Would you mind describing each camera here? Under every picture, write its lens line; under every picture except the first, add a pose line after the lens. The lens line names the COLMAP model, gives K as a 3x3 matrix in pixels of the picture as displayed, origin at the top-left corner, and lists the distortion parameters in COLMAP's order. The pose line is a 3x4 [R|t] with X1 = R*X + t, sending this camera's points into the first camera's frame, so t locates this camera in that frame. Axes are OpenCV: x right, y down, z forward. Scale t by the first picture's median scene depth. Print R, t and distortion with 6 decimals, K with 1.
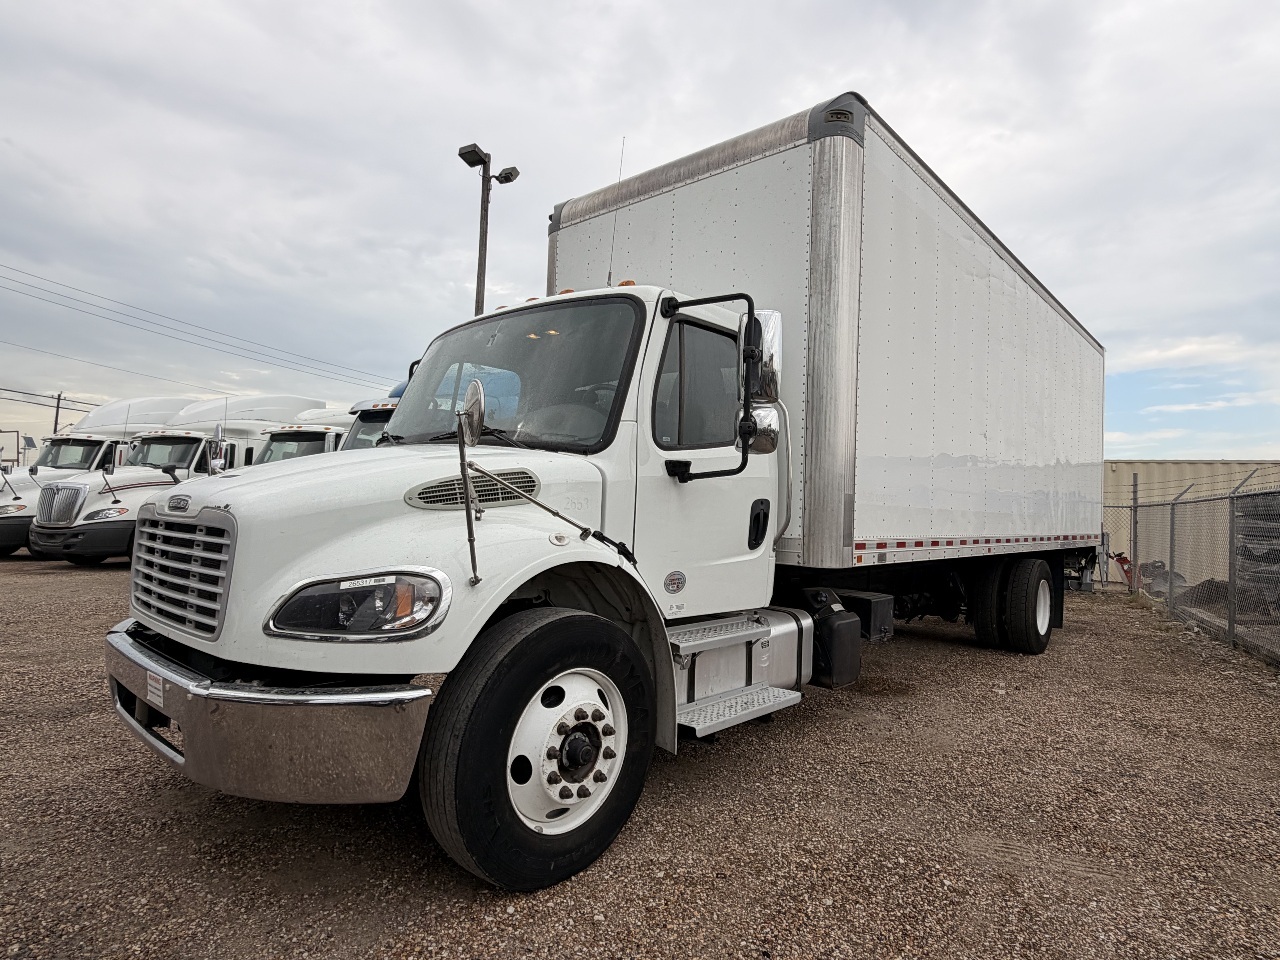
lens RADIAL K [[675.4, 0, 643.8], [0, 675.4, 479.5], [0, 0, 1]] dist [-0.012843, 0.001873]
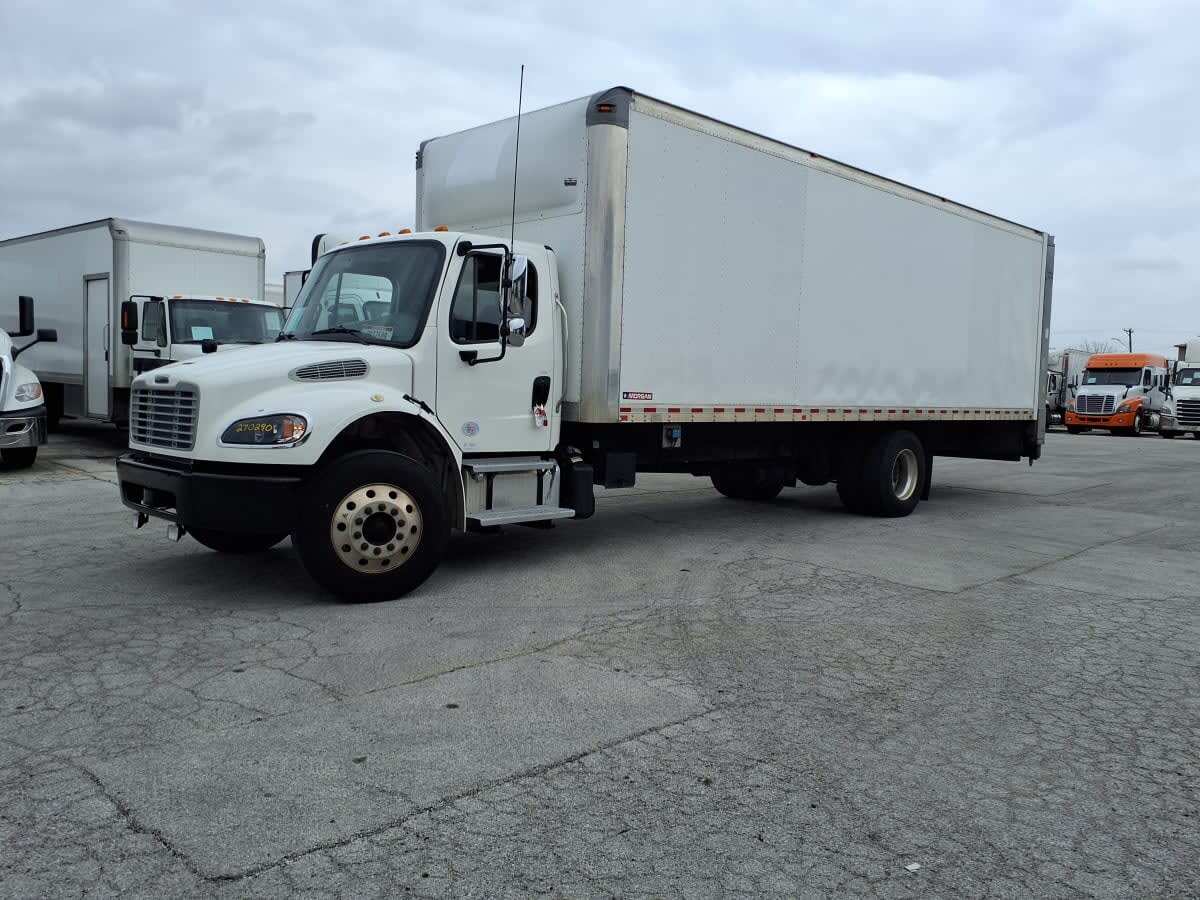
lens RADIAL K [[965.7, 0, 616.2], [0, 965.7, 439.0], [0, 0, 1]] dist [0.087309, -0.021799]
pose [[0.997603, -0.003054, -0.069124, 0.566502], [0.009234, 0.995965, 0.089263, -0.022629], [0.068572, -0.089688, 0.993607, -1.260227]]
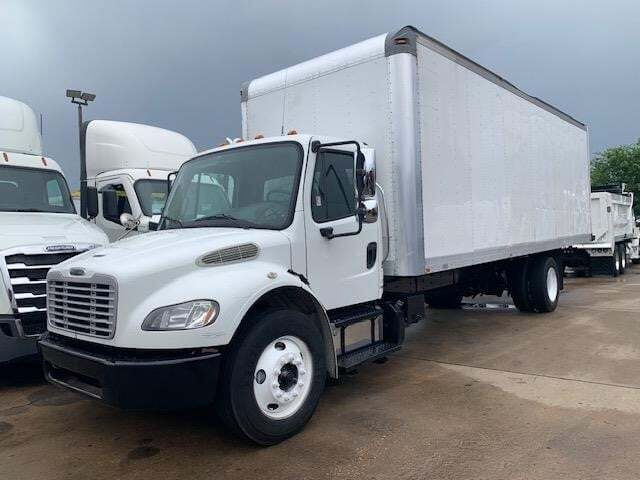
lens RADIAL K [[466.2, 0, 319.4], [0, 466.2, 237.4], [0, 0, 1]] dist [0.019931, -0.000845]
pose [[0.996650, -0.073826, 0.035184, -0.018637], [0.071812, 0.995876, 0.055442, -0.079560], [-0.039132, -0.052730, 0.997842, -0.341837]]
